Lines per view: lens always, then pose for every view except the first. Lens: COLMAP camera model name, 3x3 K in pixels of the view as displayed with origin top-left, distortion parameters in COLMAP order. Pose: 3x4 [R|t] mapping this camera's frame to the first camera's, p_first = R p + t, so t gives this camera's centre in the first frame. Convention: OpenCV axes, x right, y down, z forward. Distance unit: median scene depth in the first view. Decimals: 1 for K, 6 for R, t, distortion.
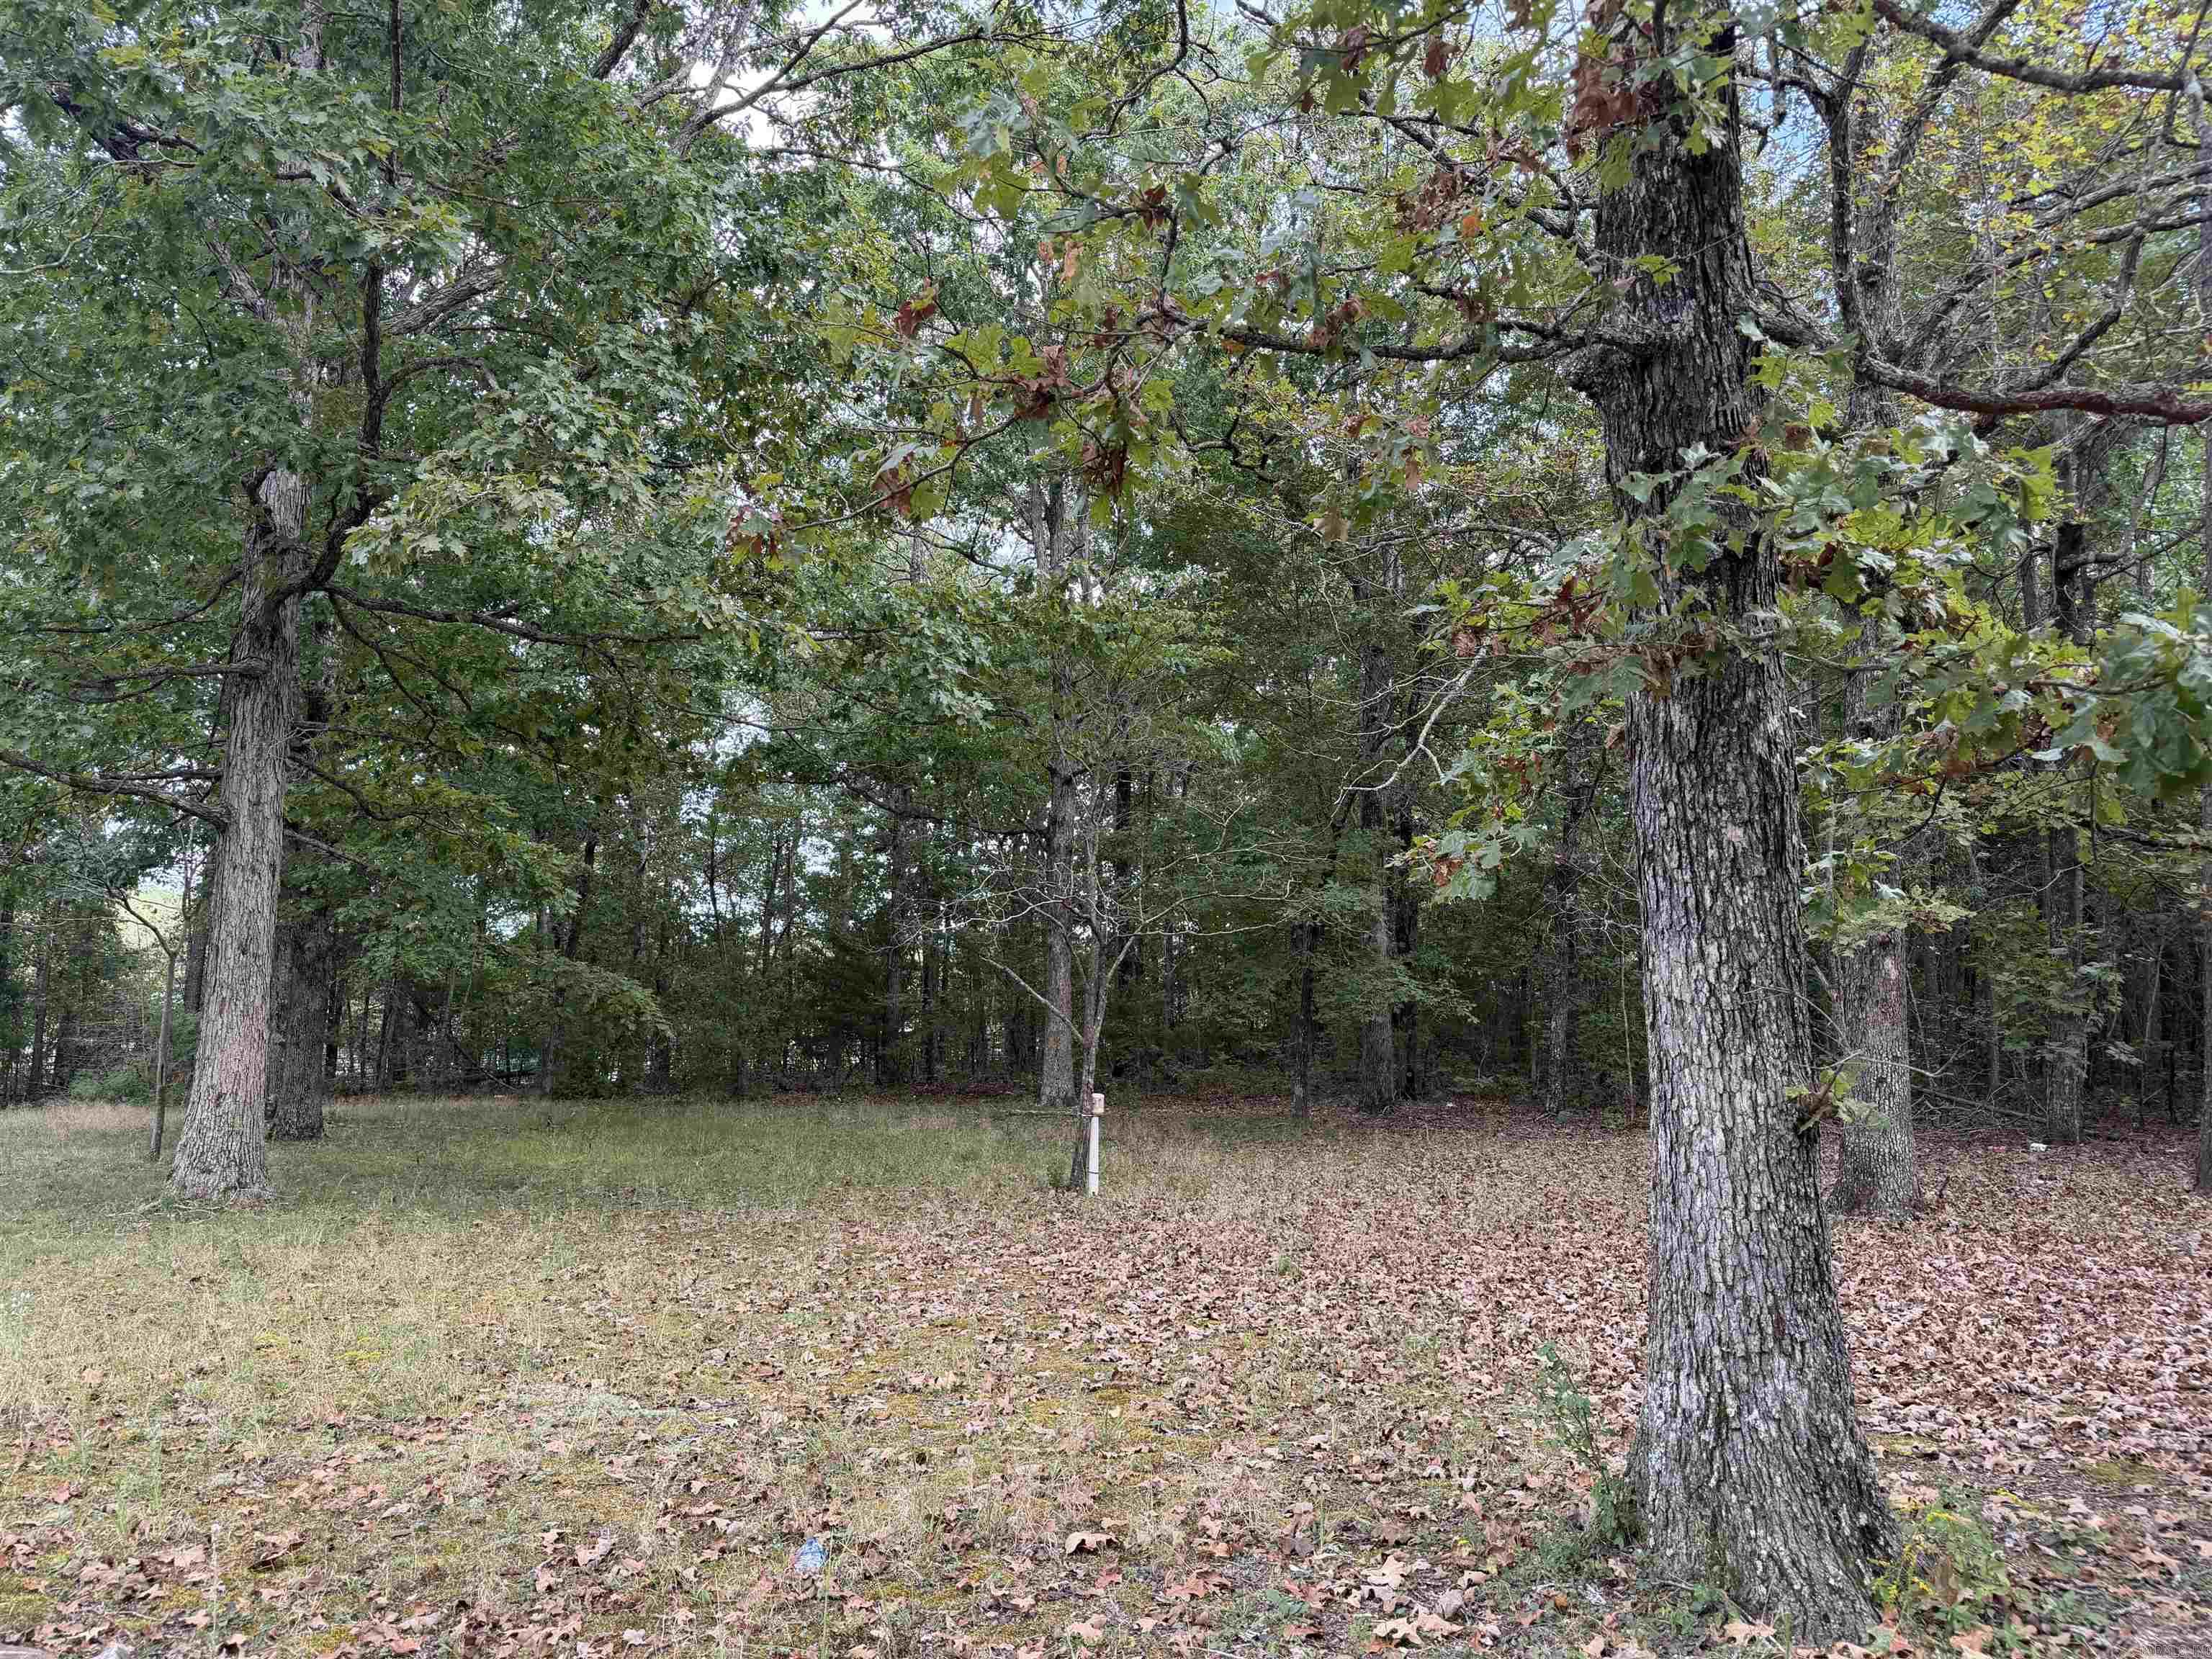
lens RADIAL K [[1580.9, 0, 1094.2], [0, 1580.9, 784.2], [0, 0, 1]] dist [0.013948, -0.014391]
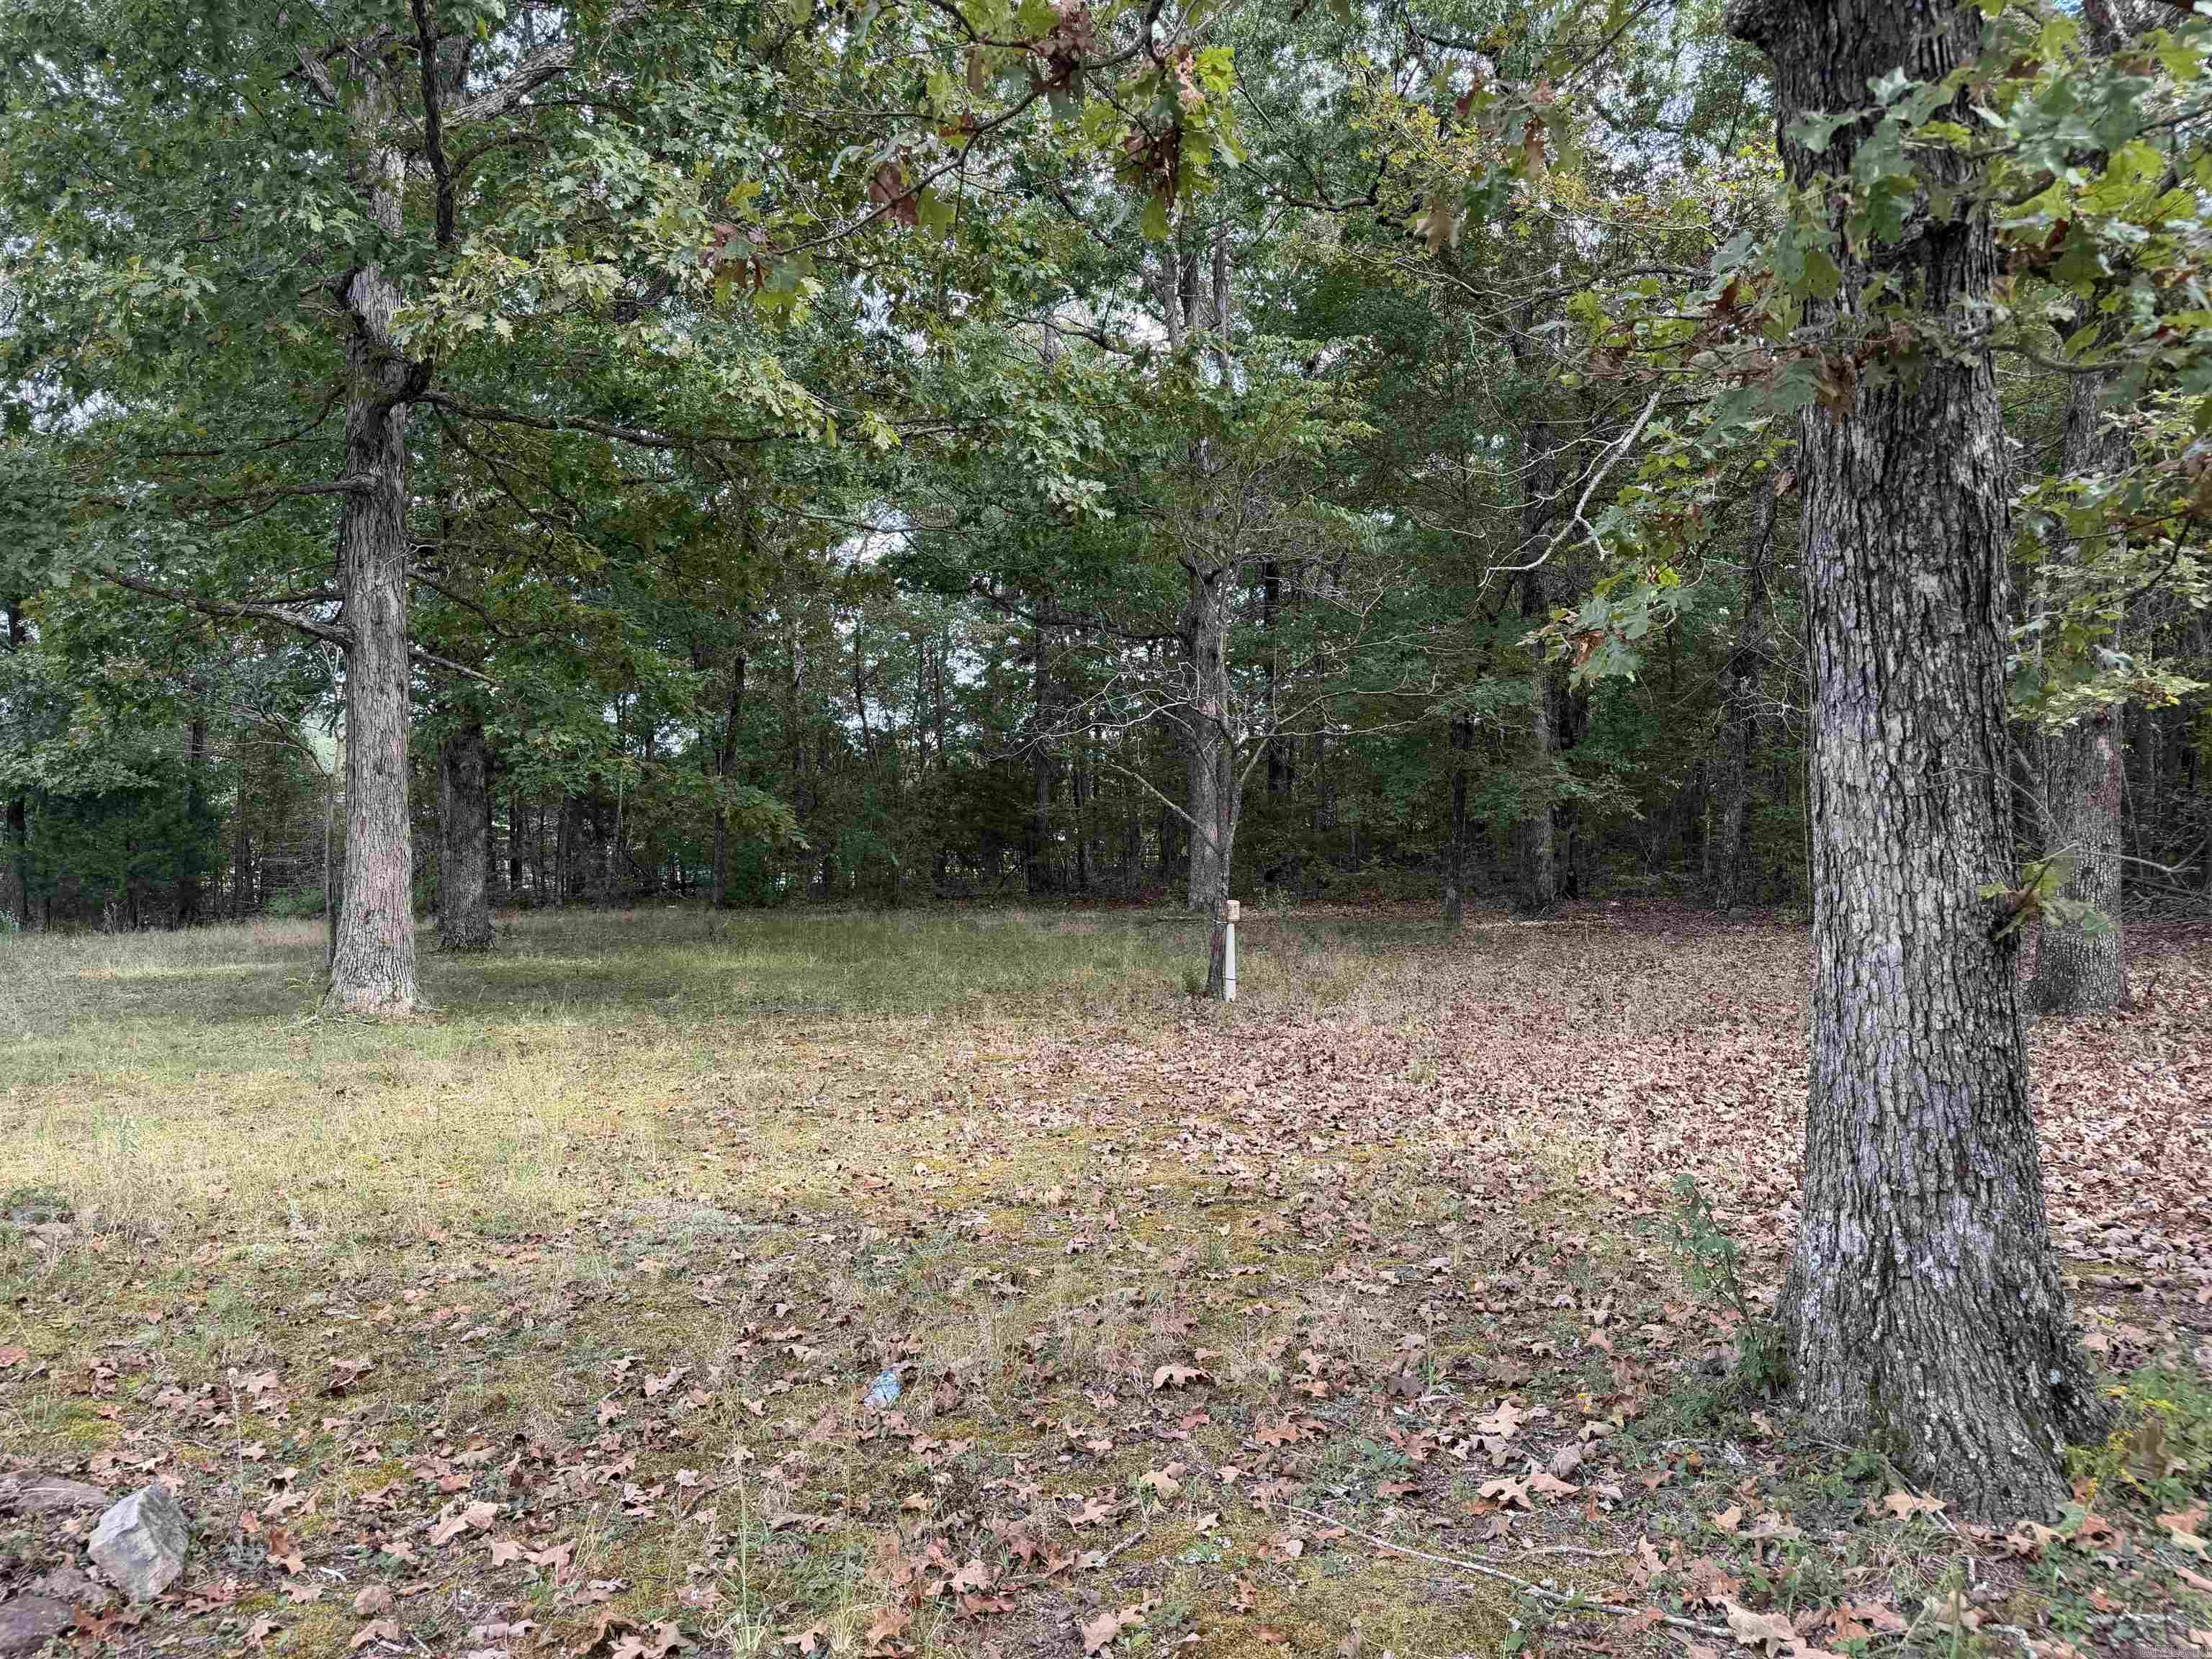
lens RADIAL K [[1610.6, 0, 1106.2], [0, 1610.6, 793.2], [0, 0, 1]] dist [0.028473, -0.034141]
pose [[0.995989, -0.021153, -0.086943, 0.048012], [0.032166, 0.991344, 0.127286, 0.017619], [0.083498, -0.129572, 0.988048, 0.113282]]
